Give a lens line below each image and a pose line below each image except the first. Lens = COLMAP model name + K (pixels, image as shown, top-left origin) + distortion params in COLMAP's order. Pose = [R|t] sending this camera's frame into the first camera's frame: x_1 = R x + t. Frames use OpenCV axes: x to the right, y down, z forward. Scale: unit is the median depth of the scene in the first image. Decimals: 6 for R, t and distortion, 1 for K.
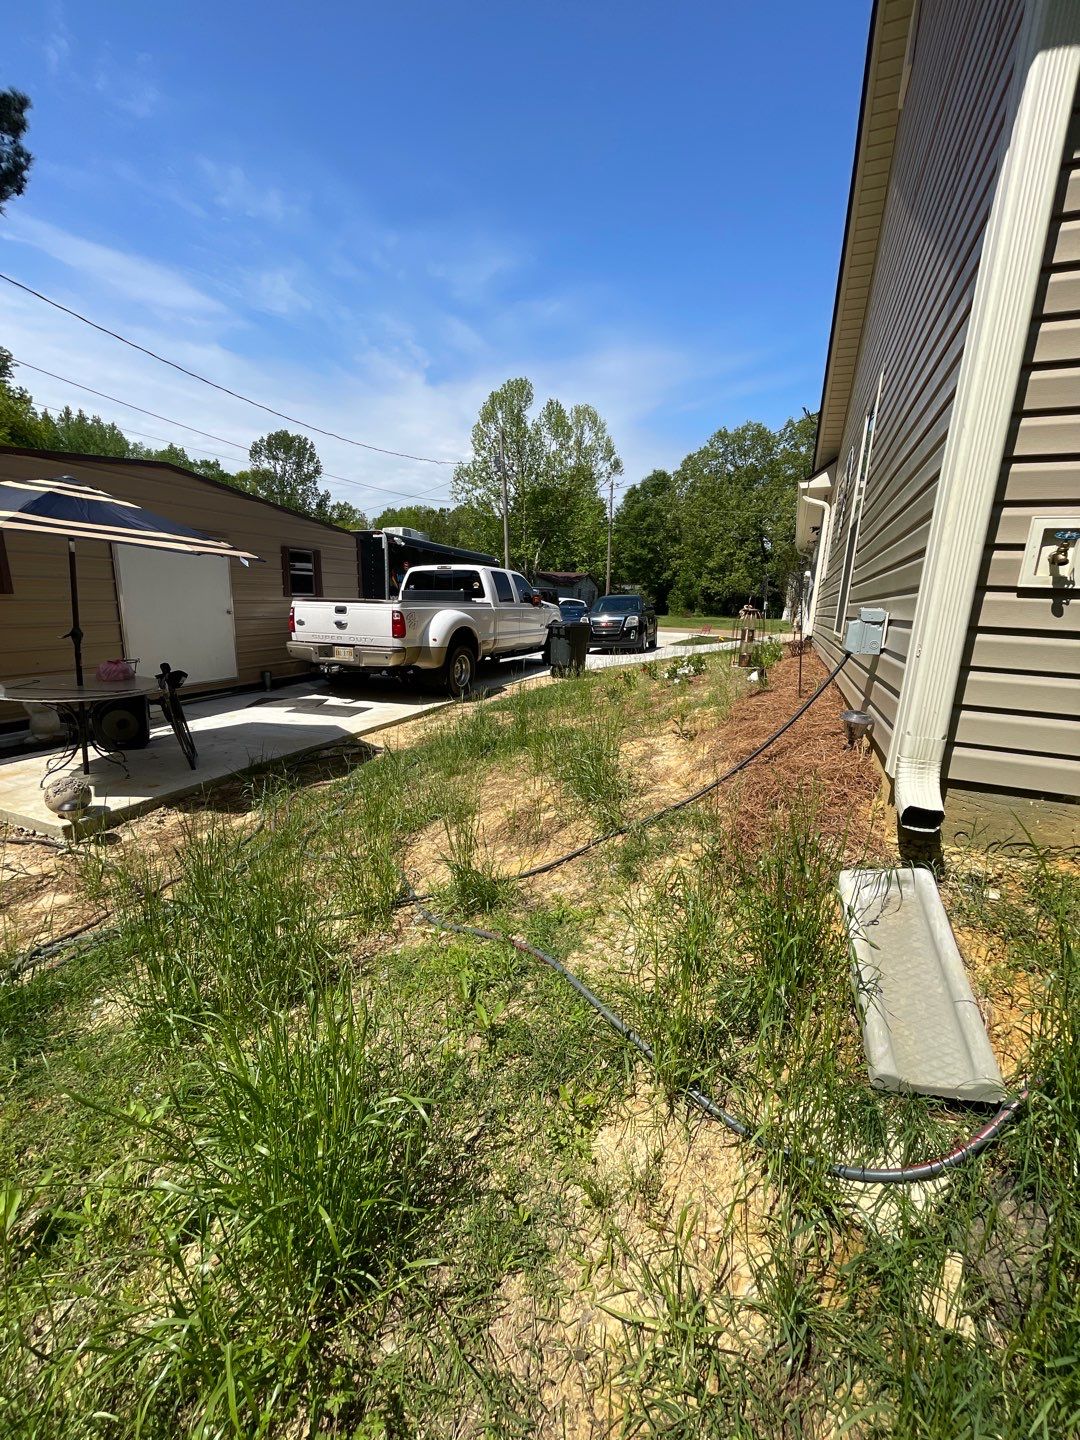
lens RADIAL K [[580.9, 0, 539.2], [0, 580.9, 724.6], [0, 0, 1]] dist [-0.010684, 0.004832]
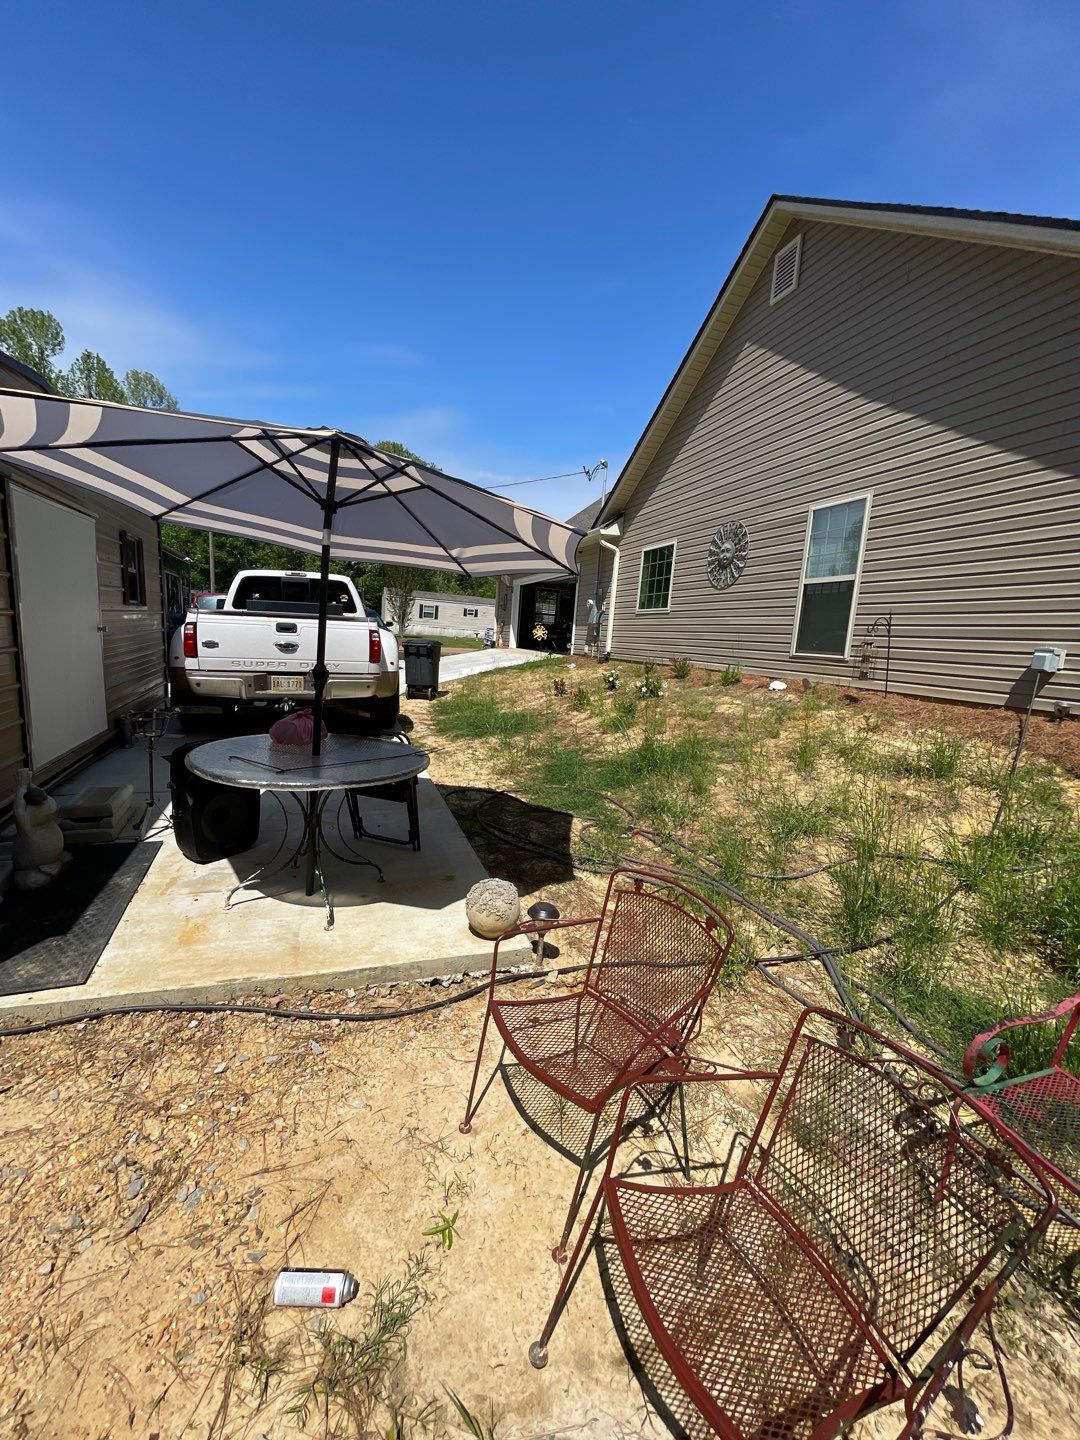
lens RADIAL K [[580.9, 0, 539.2], [0, 580.9, 724.6], [0, 0, 1]] dist [-0.010684, 0.004832]
pose [[0.744297, -0.095287, 0.661017, -0.586623], [0.106973, 0.994000, 0.022837, -0.050317], [-0.659226, 0.053713, 0.750024, 0.204681]]
